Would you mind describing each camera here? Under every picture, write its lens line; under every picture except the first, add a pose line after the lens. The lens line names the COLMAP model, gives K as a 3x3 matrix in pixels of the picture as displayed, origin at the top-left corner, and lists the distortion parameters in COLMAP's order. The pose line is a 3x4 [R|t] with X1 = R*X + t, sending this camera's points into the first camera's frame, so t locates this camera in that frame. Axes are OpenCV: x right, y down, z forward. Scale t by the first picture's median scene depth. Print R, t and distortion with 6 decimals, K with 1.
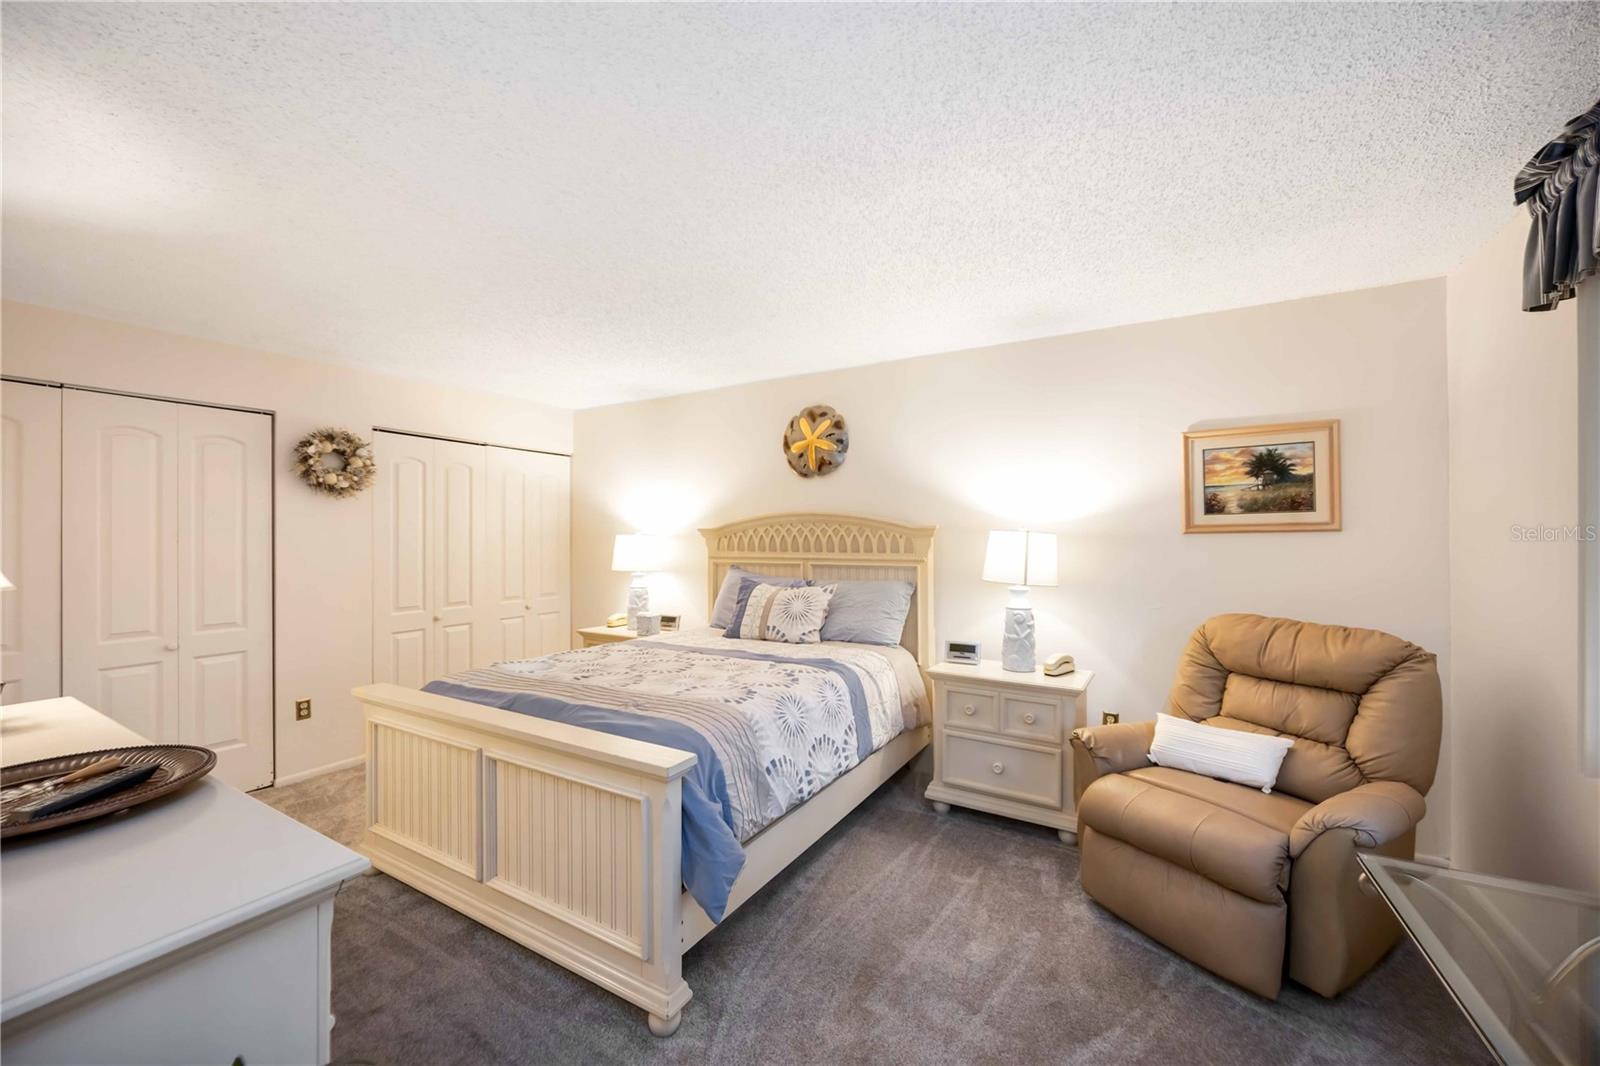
lens RADIAL K [[635.0, 0, 798.8], [0, 635.0, 545.3], [0, 0, 1]] dist [-0.001157, -0.000241]
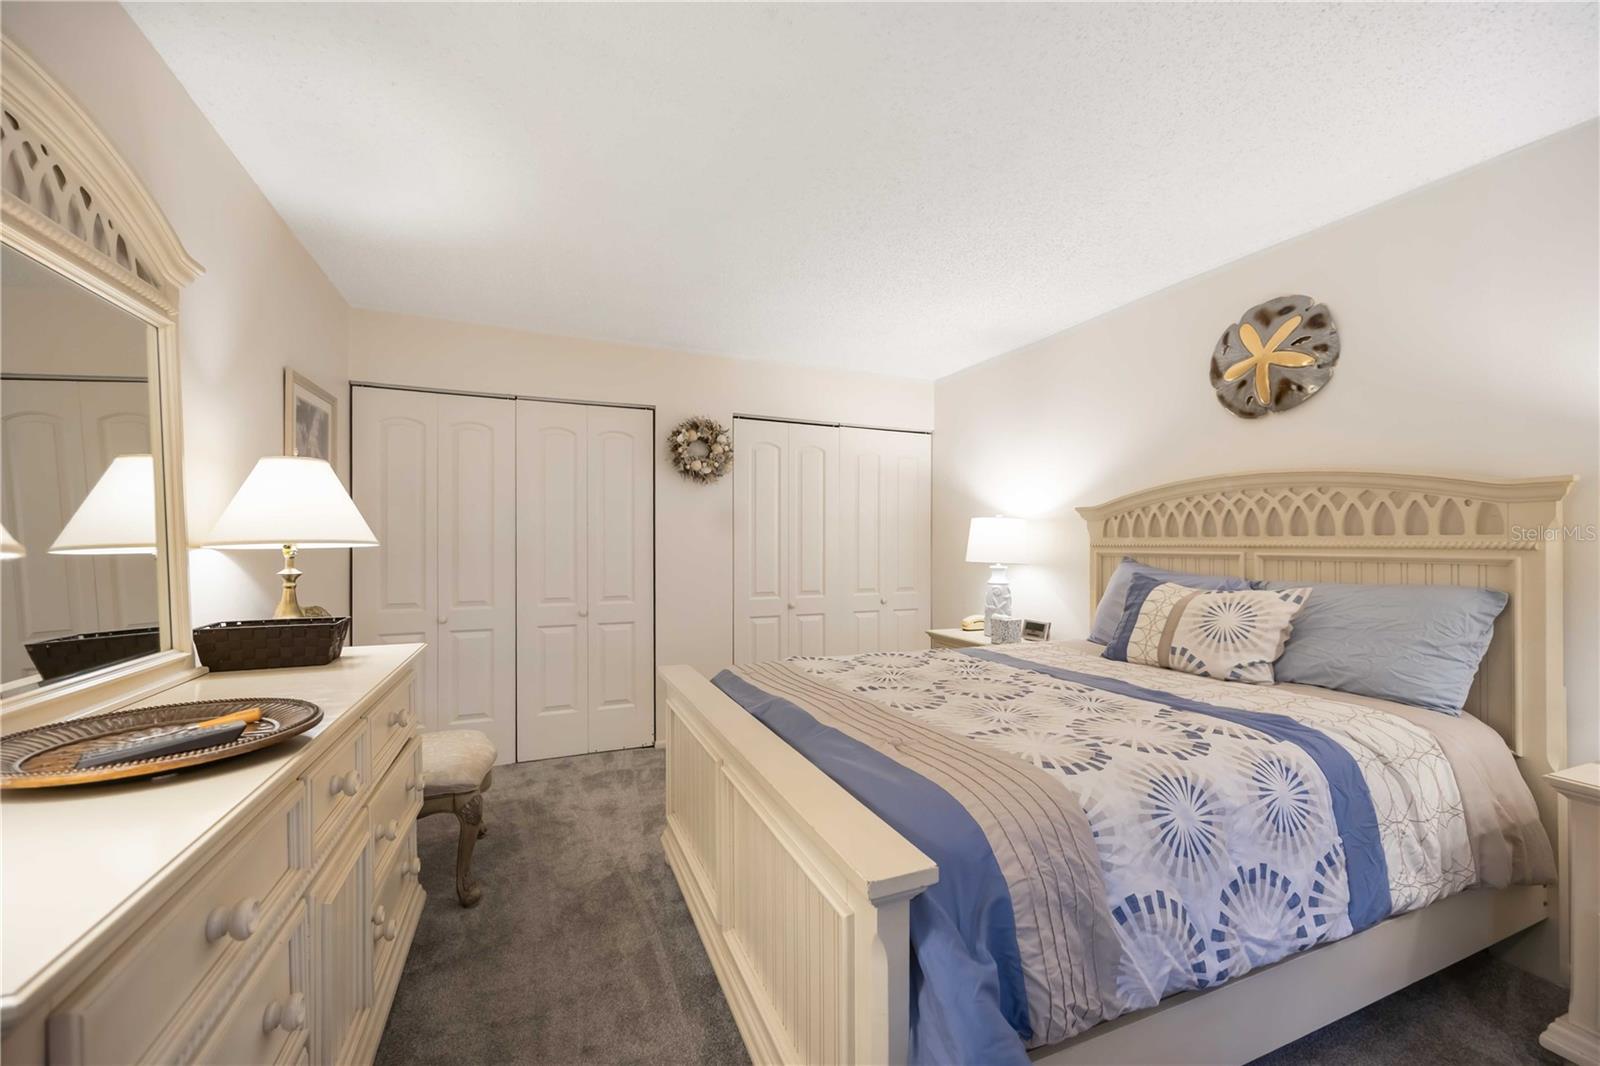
lens RADIAL K [[635.0, 0, 798.8], [0, 635.0, 545.3], [0, 0, 1]] dist [-0.001157, -0.000241]
pose [[0.800849, 0.006013, -0.598836, 0.033091], [-0.013279, 0.999882, -0.007719, 0.034025], [0.598719, 0.014133, 0.800835, 0.258948]]
